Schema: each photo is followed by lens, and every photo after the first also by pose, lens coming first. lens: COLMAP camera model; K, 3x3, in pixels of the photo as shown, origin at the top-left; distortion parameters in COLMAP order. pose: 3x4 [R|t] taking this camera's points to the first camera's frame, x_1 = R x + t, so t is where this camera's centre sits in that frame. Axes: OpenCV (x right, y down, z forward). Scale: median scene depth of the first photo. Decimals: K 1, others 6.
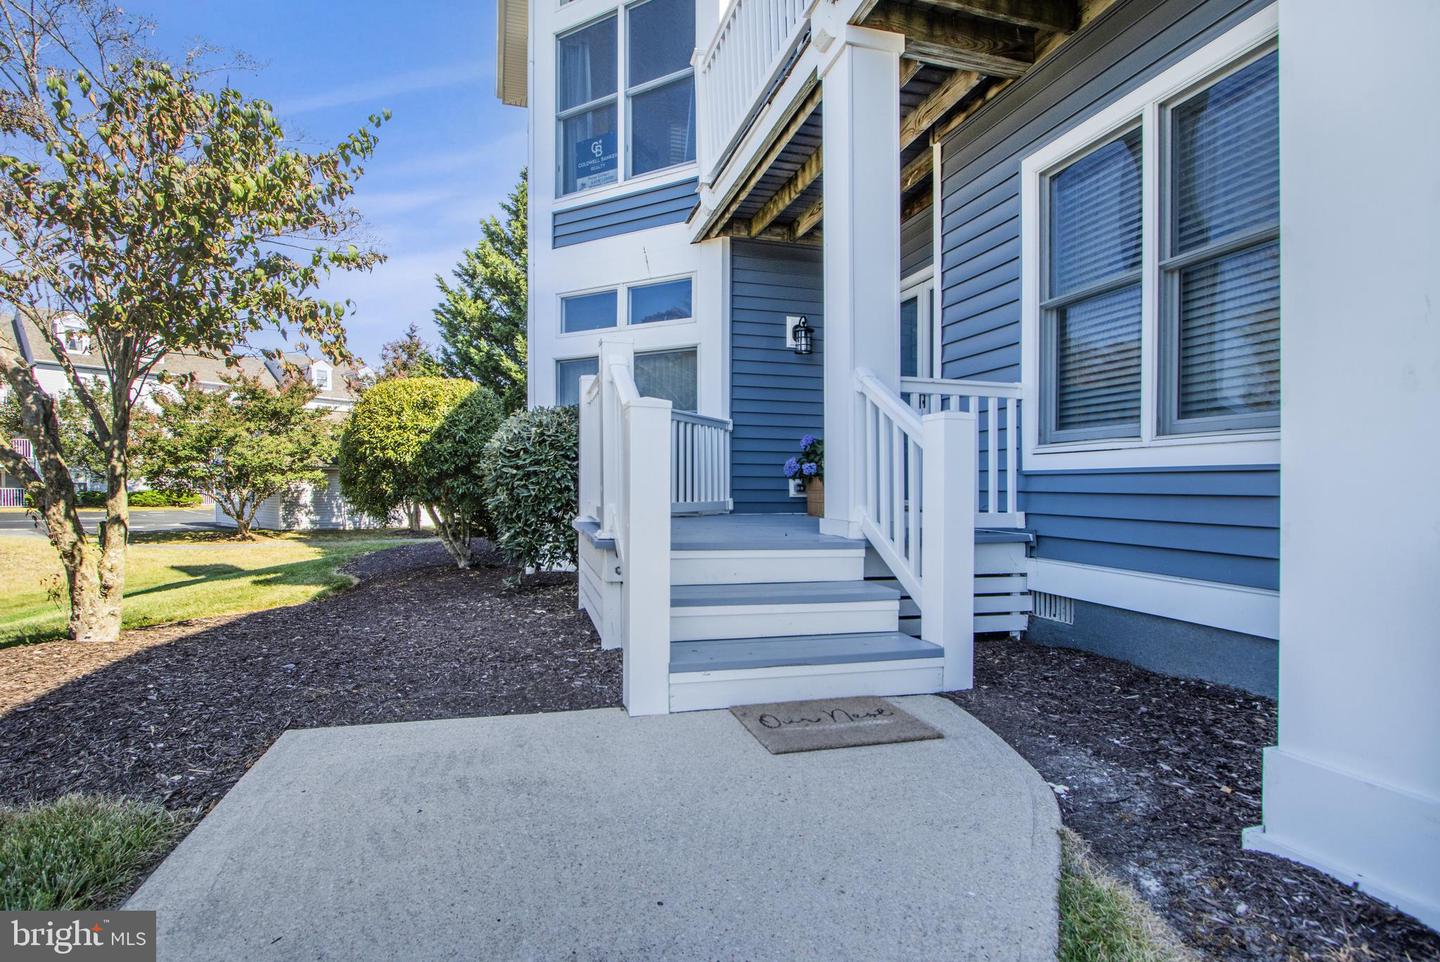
lens RADIAL K [[691.9, 0, 720.0], [0, 691.9, 486.0], [0, 0, 1]] dist [-0.010300, -0.000036]
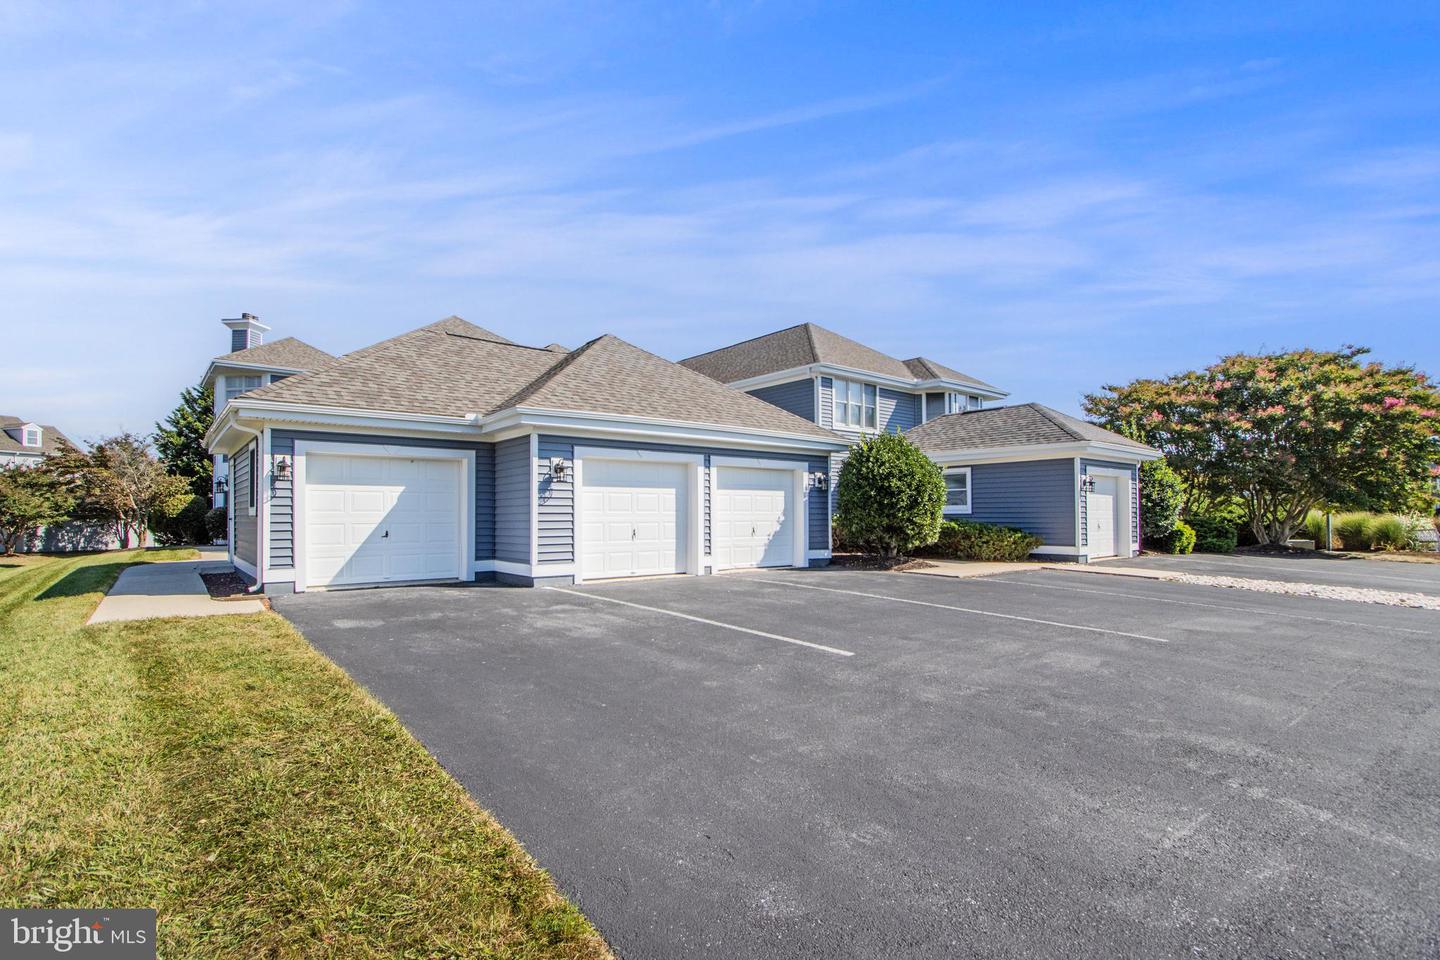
lens RADIAL K [[691.9, 0, 710.8], [0, 691.9, 491.2], [0, 0, 1]] dist [-0.010300, -0.000036]
pose [[0.928543, 0.004521, 0.371198, 0.361956], [0.005999, 0.999613, -0.027181, -0.032845], [-0.371177, 0.027465, 0.928156, -1.495822]]
